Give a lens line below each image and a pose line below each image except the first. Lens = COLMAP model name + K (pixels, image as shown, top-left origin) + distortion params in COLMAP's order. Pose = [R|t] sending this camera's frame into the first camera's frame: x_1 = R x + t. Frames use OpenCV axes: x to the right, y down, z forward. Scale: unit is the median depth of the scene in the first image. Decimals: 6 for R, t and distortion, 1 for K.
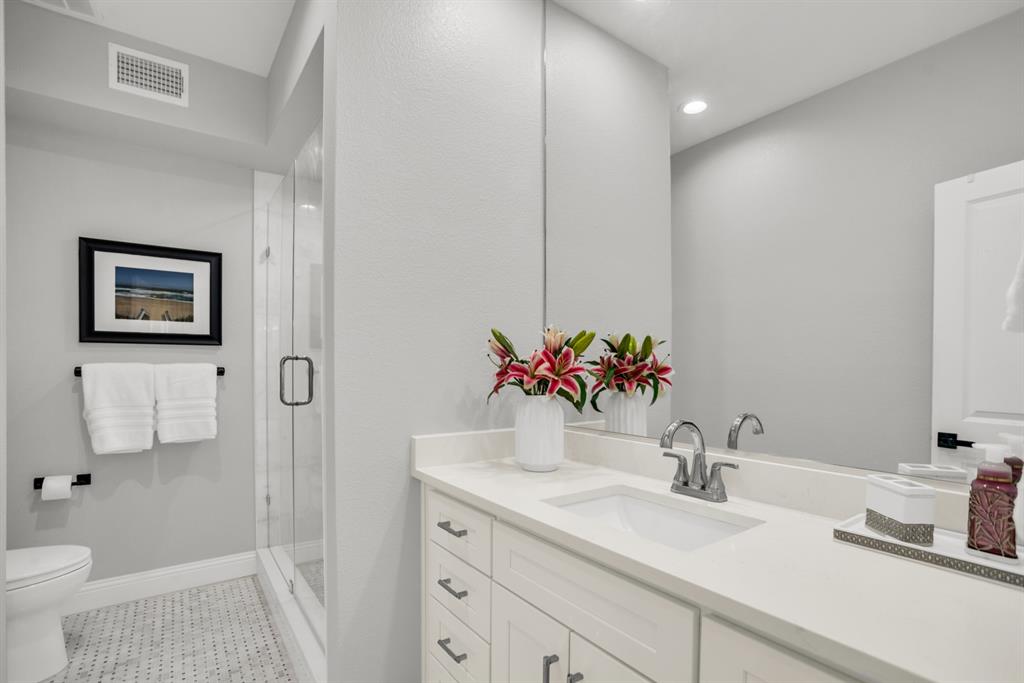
lens RADIAL K [[490.5, 0, 526.5], [0, 490.5, 371.1], [0, 0, 1]] dist [-0.001321, 0.001705]
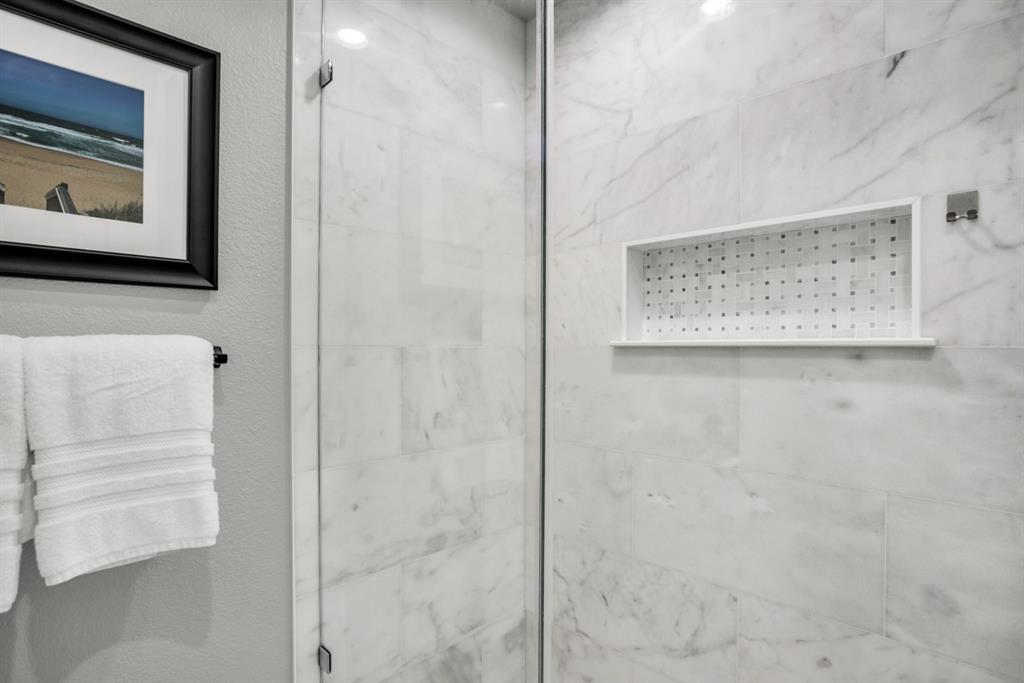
lens RADIAL K [[490.5, 0, 512.1], [0, 490.5, 341.7], [0, 0, 1]] dist [-0.001321, 0.001705]
pose [[0.980842, 0.009208, 0.194588, -0.482813], [-0.009156, 0.999957, -0.001169, -0.013253], [-0.194591, -0.000635, 0.980884, 0.591061]]
